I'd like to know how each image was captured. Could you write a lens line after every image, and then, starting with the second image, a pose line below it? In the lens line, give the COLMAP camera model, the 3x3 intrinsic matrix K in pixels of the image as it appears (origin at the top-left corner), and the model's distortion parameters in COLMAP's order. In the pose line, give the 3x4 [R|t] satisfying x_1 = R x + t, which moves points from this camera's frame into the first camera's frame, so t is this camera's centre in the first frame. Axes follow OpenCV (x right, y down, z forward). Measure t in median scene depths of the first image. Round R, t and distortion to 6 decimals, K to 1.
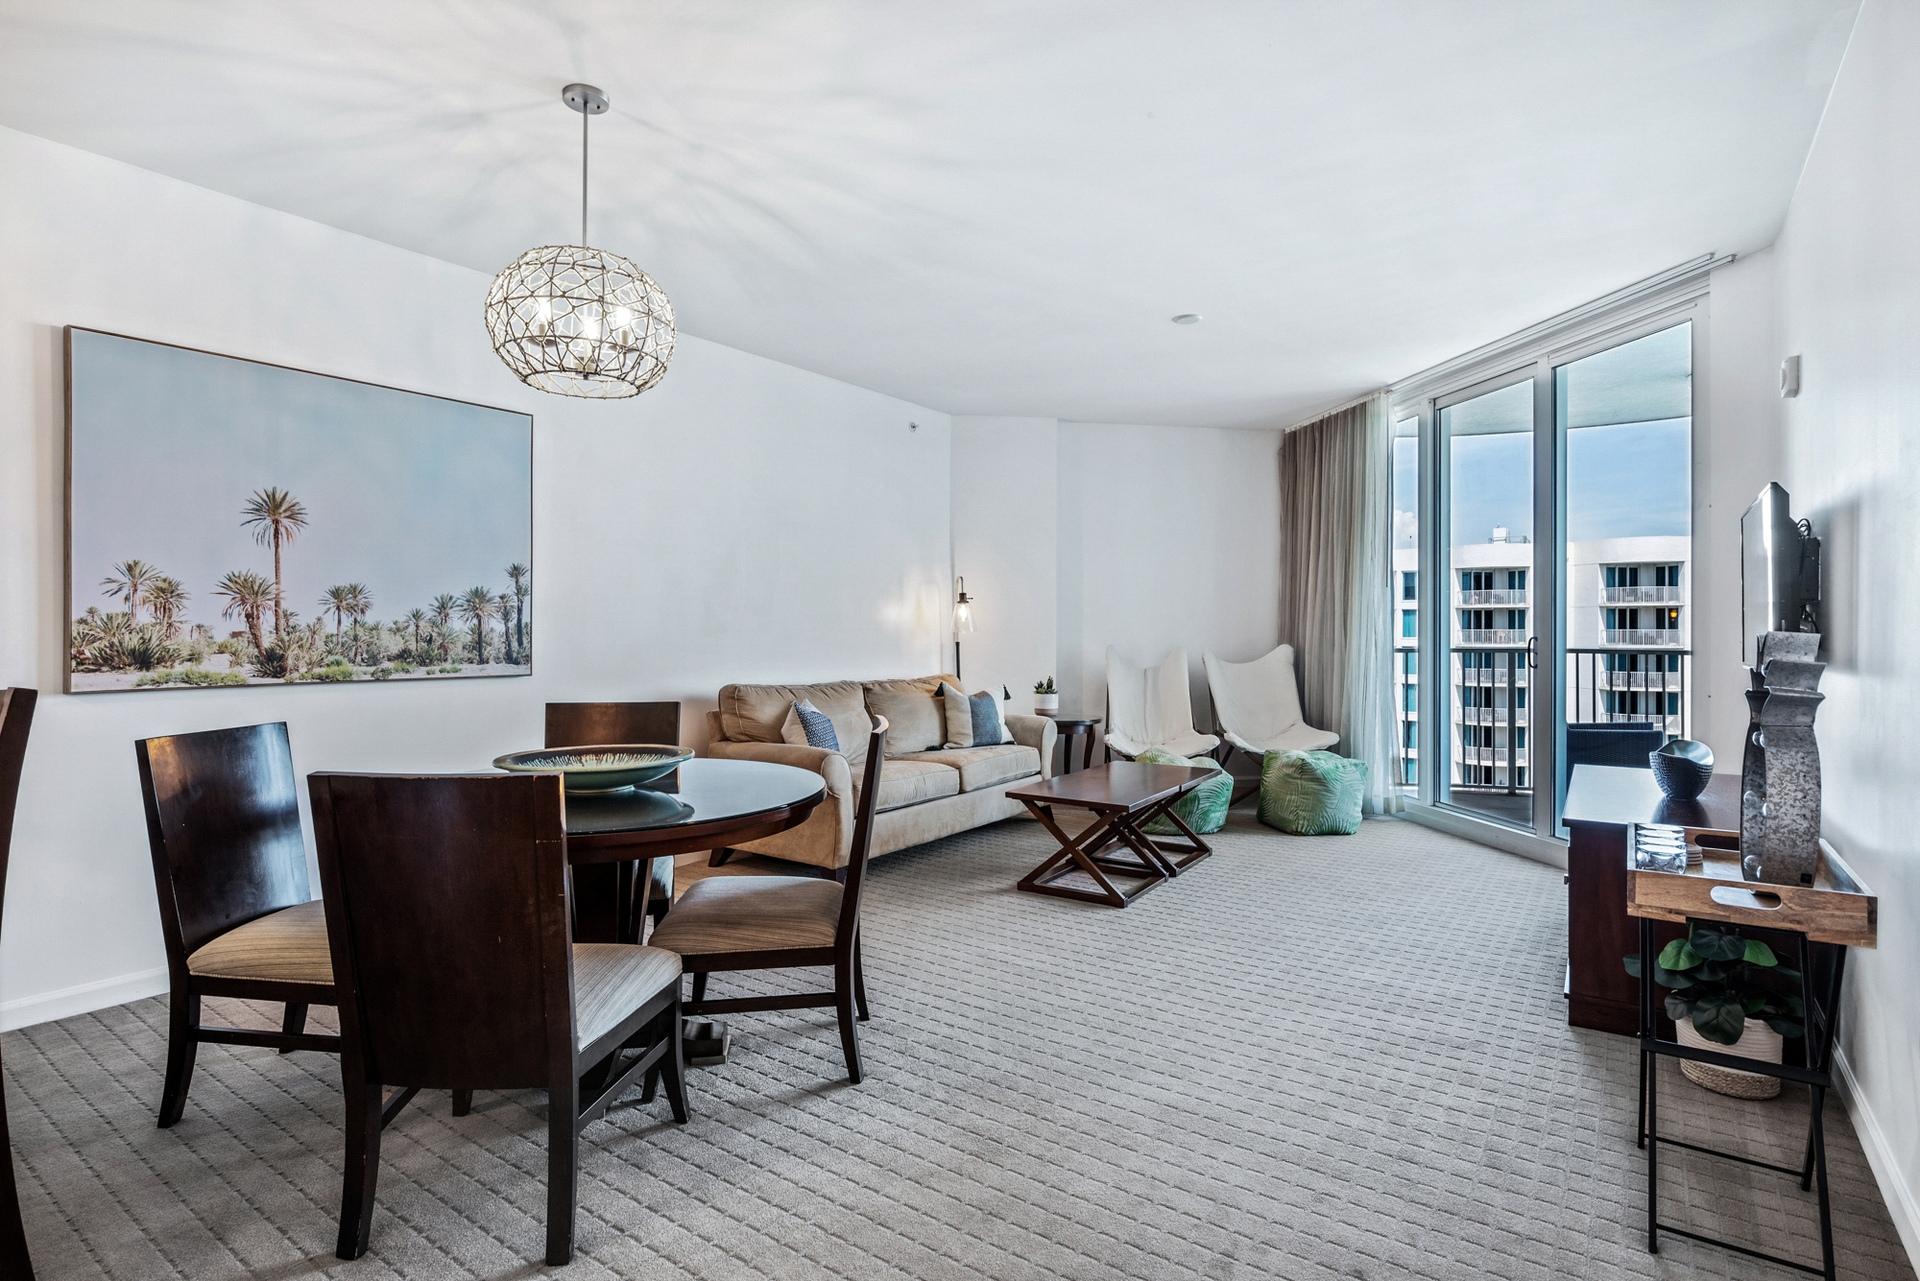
lens RADIAL K [[953.7, 0, 914.4], [0, 953.7, 630.6], [0, 0, 1]] dist [0.001607, 0.000186]
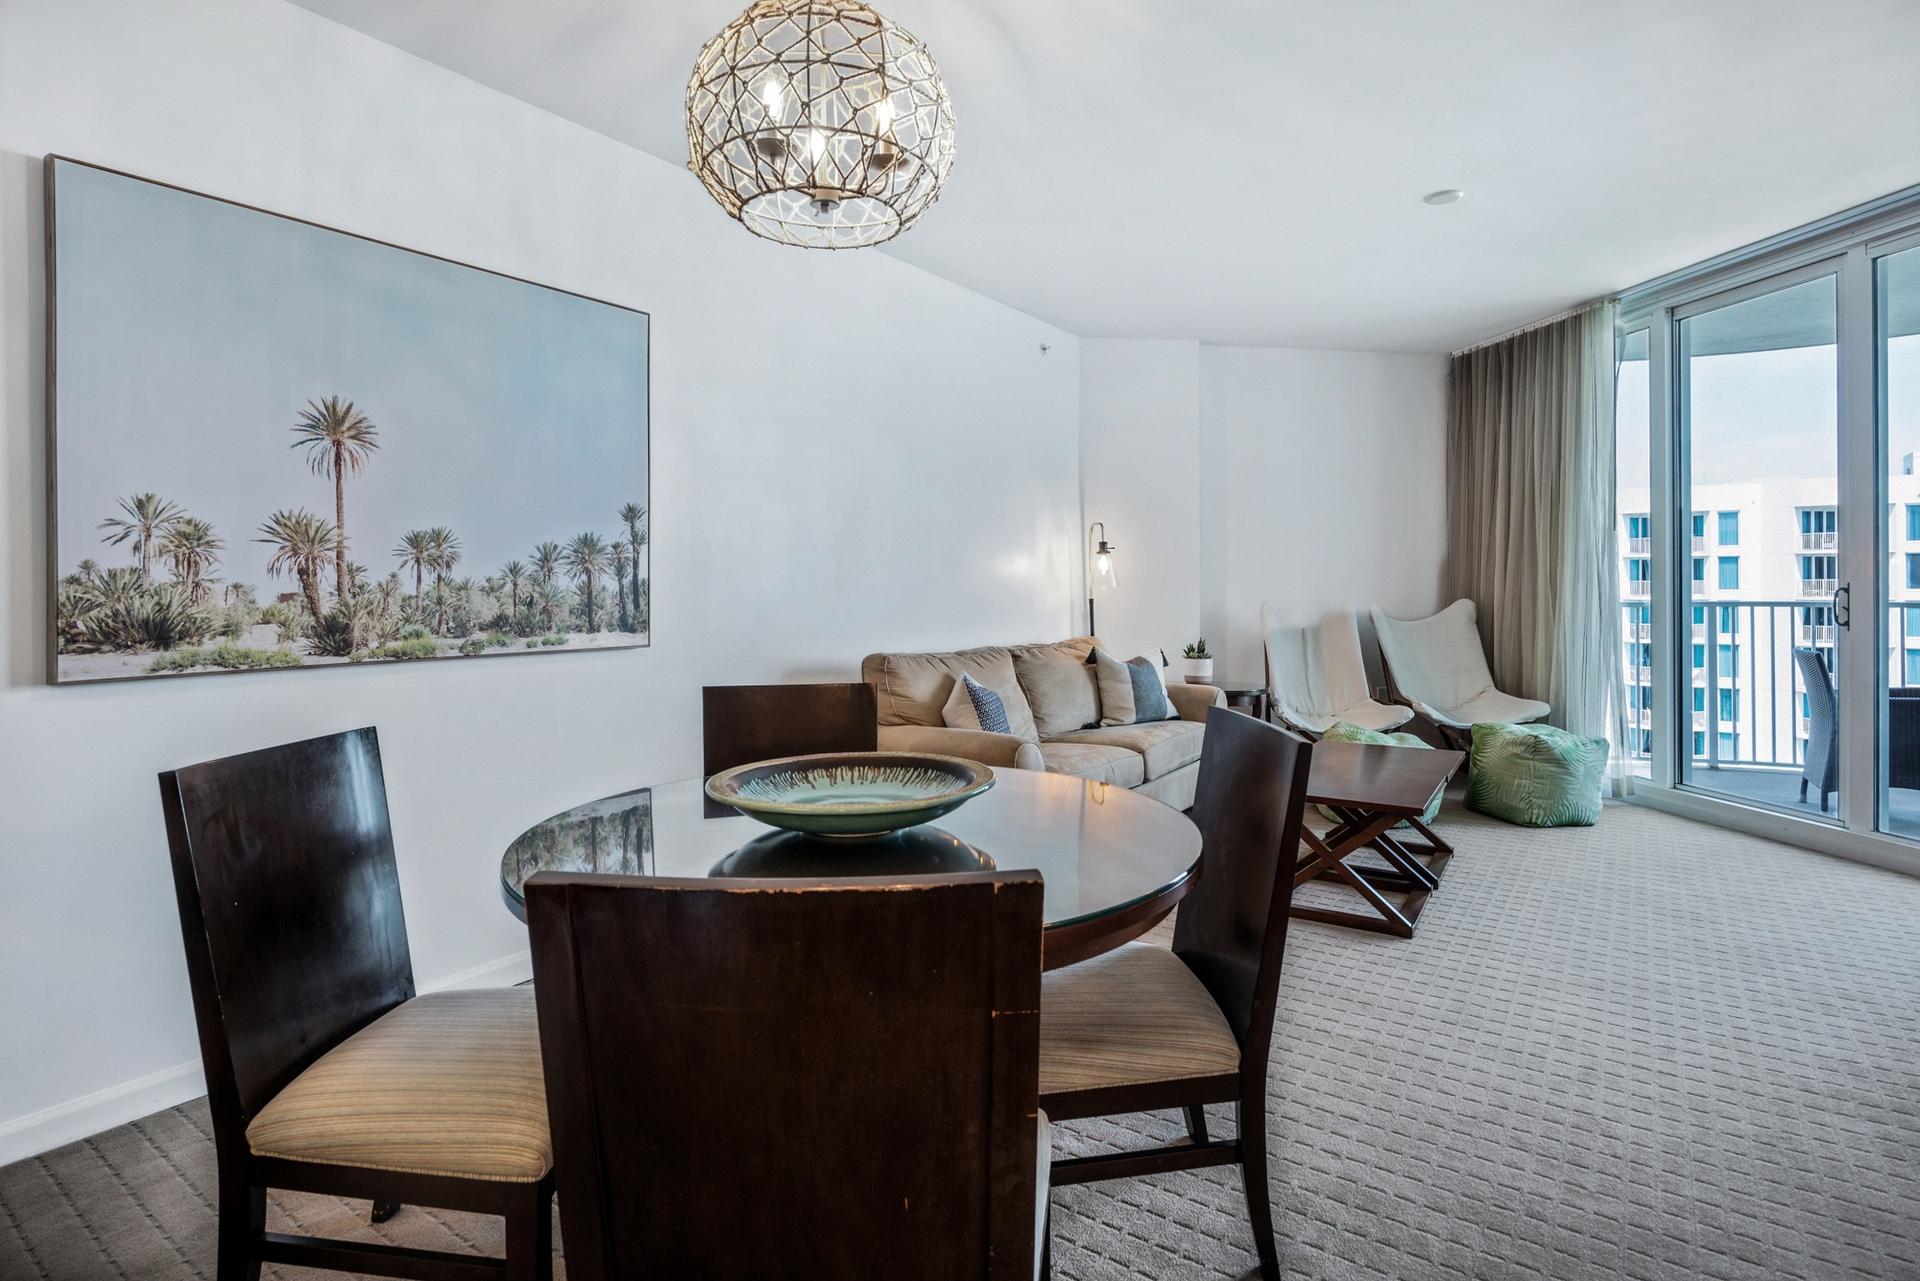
lens RADIAL K [[955.7, 0, 915.9], [0, 955.7, 585.8], [0, 0, 1]] dist [0.001268, -0.000546]
pose [[0.999966, -0.007662, 0.002994, -0.204996], [0.007667, 0.999969, -0.001631, 0.000243], [-0.002981, 0.001654, 0.999994, 0.237970]]
